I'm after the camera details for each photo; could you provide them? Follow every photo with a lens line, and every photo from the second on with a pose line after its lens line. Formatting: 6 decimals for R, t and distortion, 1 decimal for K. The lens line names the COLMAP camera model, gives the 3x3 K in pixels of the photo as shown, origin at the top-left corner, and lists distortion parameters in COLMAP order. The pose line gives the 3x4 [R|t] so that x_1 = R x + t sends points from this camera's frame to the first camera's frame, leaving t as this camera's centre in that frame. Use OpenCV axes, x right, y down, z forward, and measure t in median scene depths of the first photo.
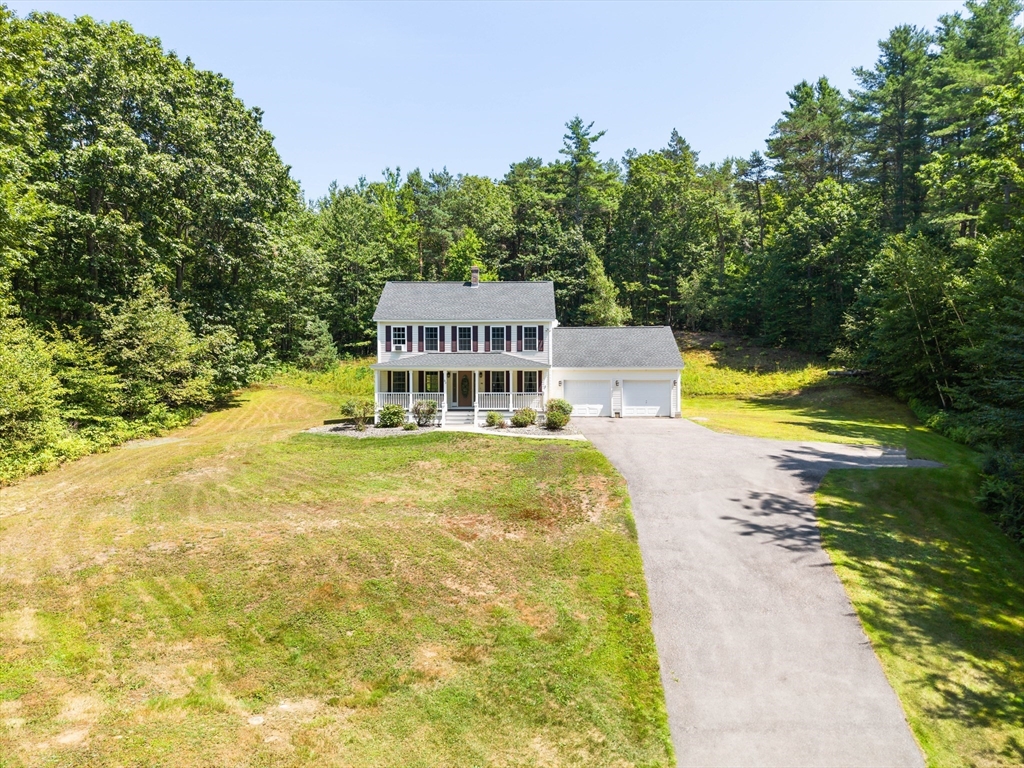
lens RADIAL K [[697.0, 0, 512.0], [0, 697.0, 384.0], [0, 0, 1]] dist [0.013889, -0.003610]
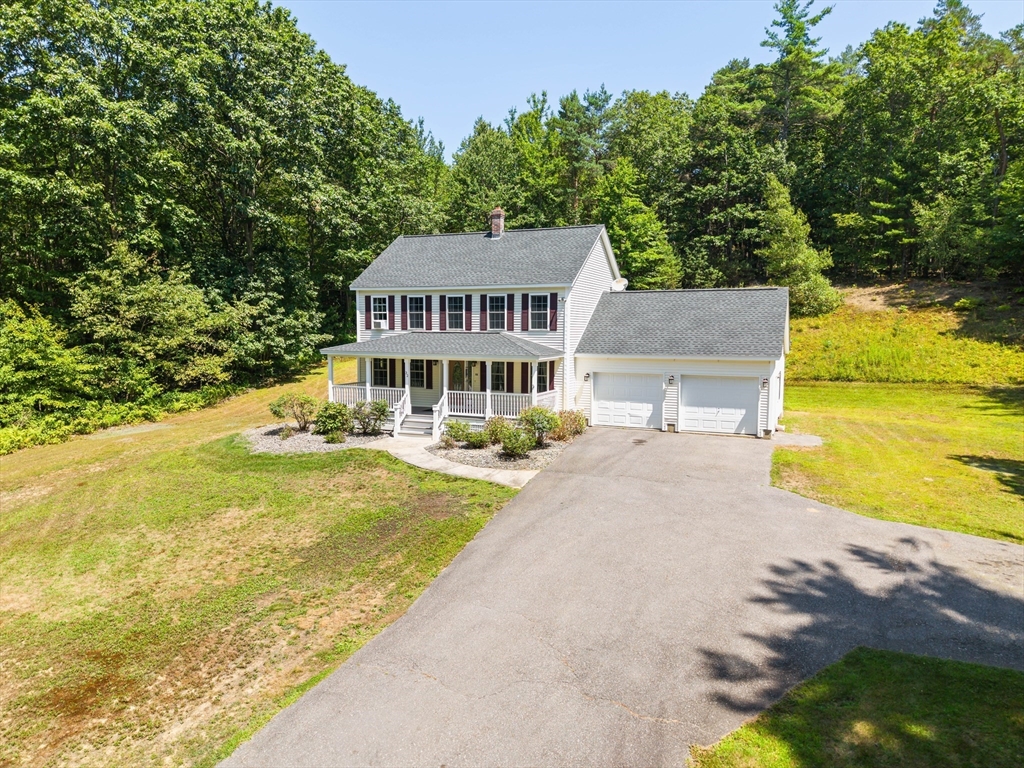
lens RADIAL K [[696.2, 0, 512.0], [0, 696.2, 384.0], [0, 0, 1]] dist [0.000379, 0.005431]
pose [[0.918272, 0.039487, -0.393977, 0.157442], [-0.007529, 0.996576, 0.082336, -0.028798], [0.395880, -0.072640, 0.915425, 0.200072]]
